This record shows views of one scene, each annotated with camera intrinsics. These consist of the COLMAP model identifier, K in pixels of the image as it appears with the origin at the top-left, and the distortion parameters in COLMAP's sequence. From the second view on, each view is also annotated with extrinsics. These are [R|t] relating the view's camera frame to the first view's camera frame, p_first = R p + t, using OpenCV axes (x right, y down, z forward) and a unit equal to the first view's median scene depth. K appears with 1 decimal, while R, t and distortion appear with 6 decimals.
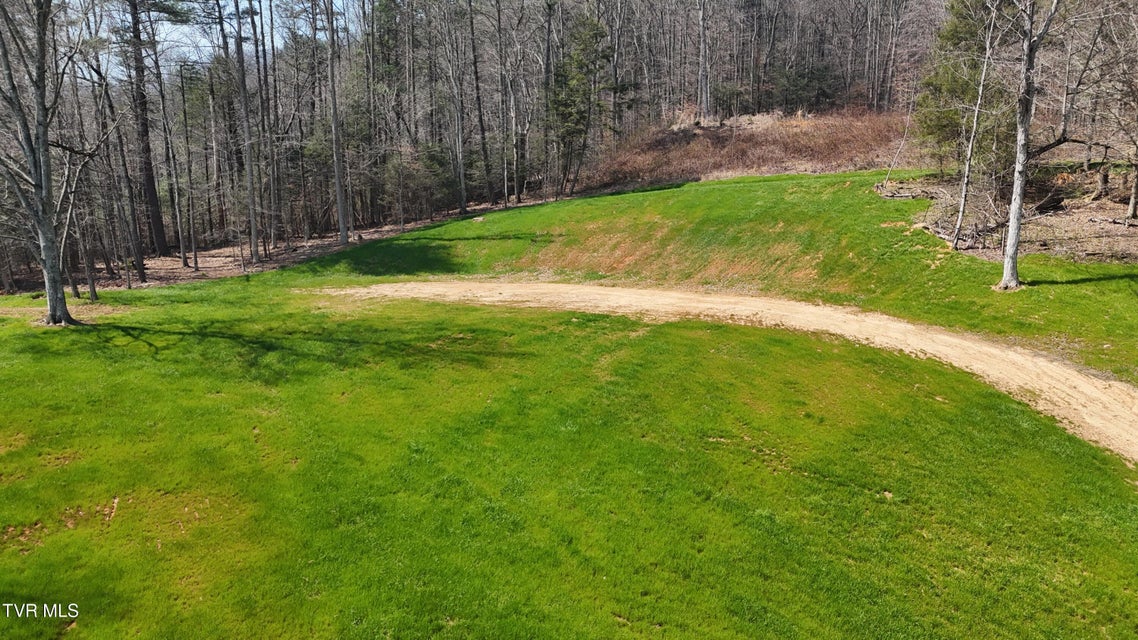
lens RADIAL K [[830.2, 0, 569.0], [0, 830.2, 320.5], [0, 0, 1]] dist [0.079439, -0.081196]
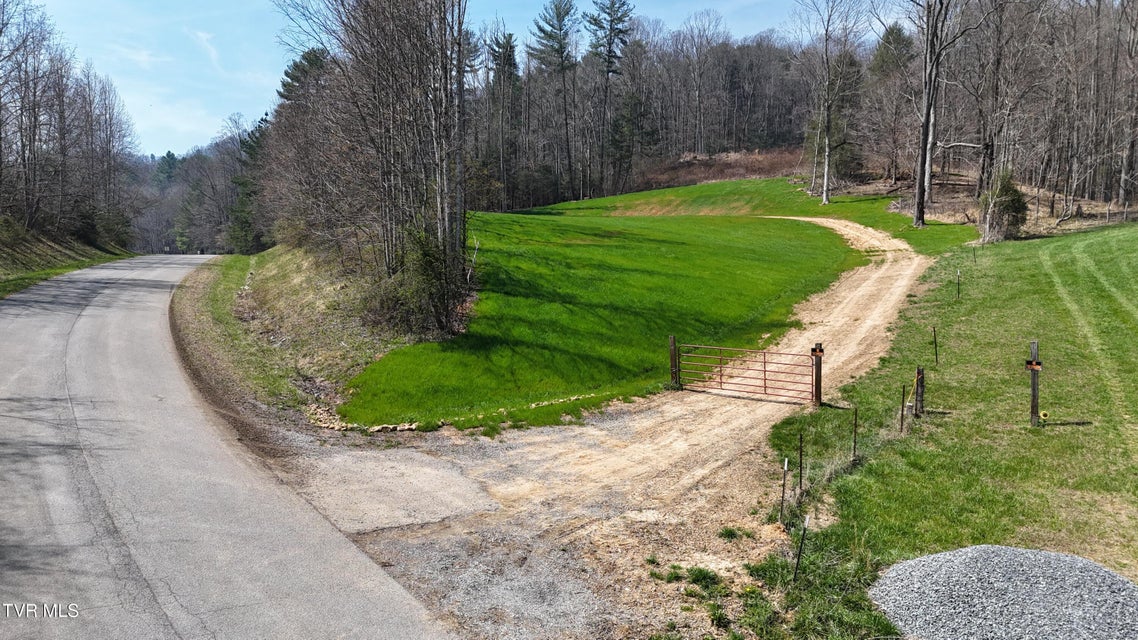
lens RADIAL K [[830.2, 0, 571.8], [0, 830.2, 320.8], [0, 0, 1]] dist [0.079439, -0.081196]
pose [[0.999970, 0.007772, 0.000415, -0.119367], [-0.007707, 0.996201, -0.086740, 0.313284], [-0.001088, 0.086734, 0.996231, -0.829585]]
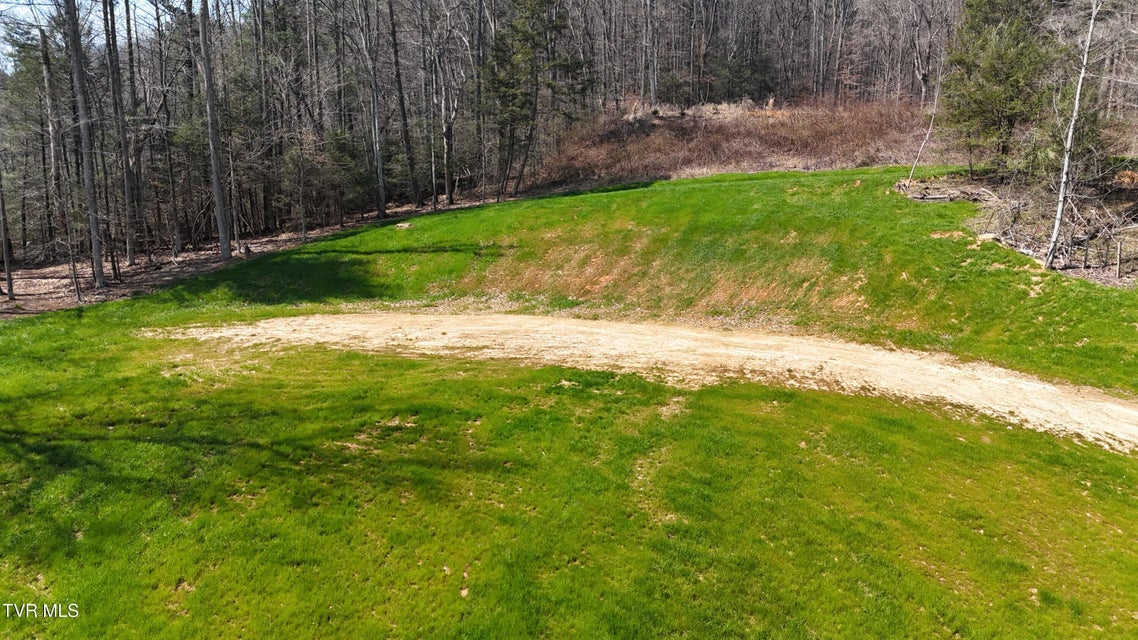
lens RADIAL K [[830.2, 0, 570.1], [0, 830.2, 318.0], [0, 0, 1]] dist [0.079439, -0.081196]
pose [[0.994495, -0.014470, 0.103780, -0.036862], [0.014543, 0.999894, 0.000057, -0.033820], [-0.103769, 0.001452, 0.994600, 0.206998]]
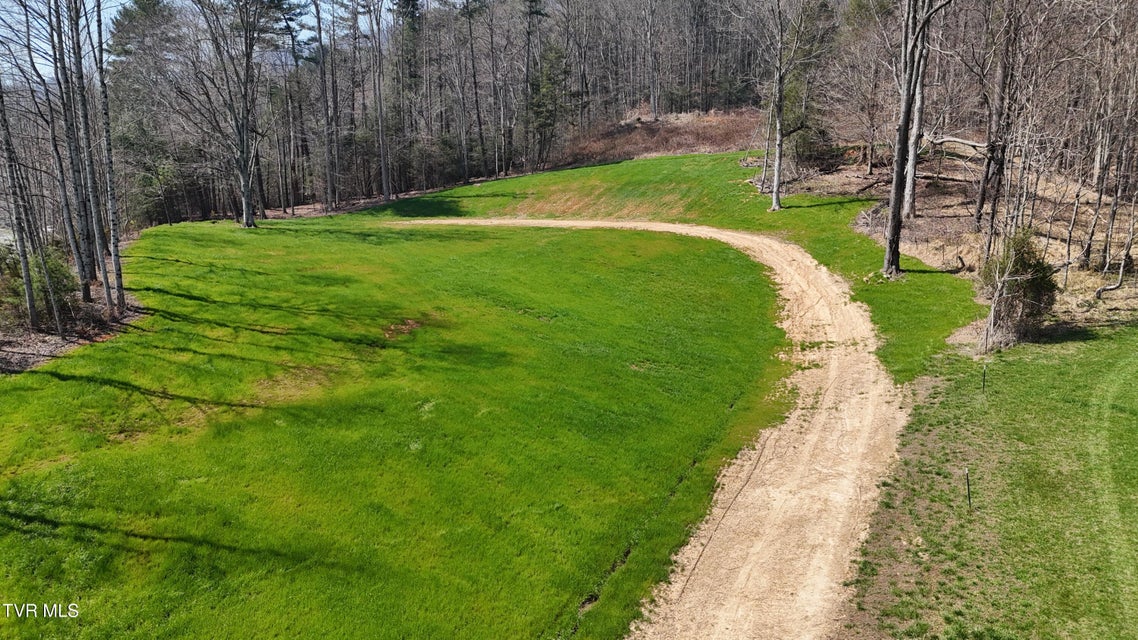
lens RADIAL K [[830.2, 0, 569.3], [0, 830.2, 321.8], [0, 0, 1]] dist [0.079439, -0.081196]
pose [[0.999989, -0.002655, 0.003797, 0.048717], [0.002641, 0.999990, 0.003594, 0.120223], [-0.003807, -0.003584, 0.999986, -0.486887]]
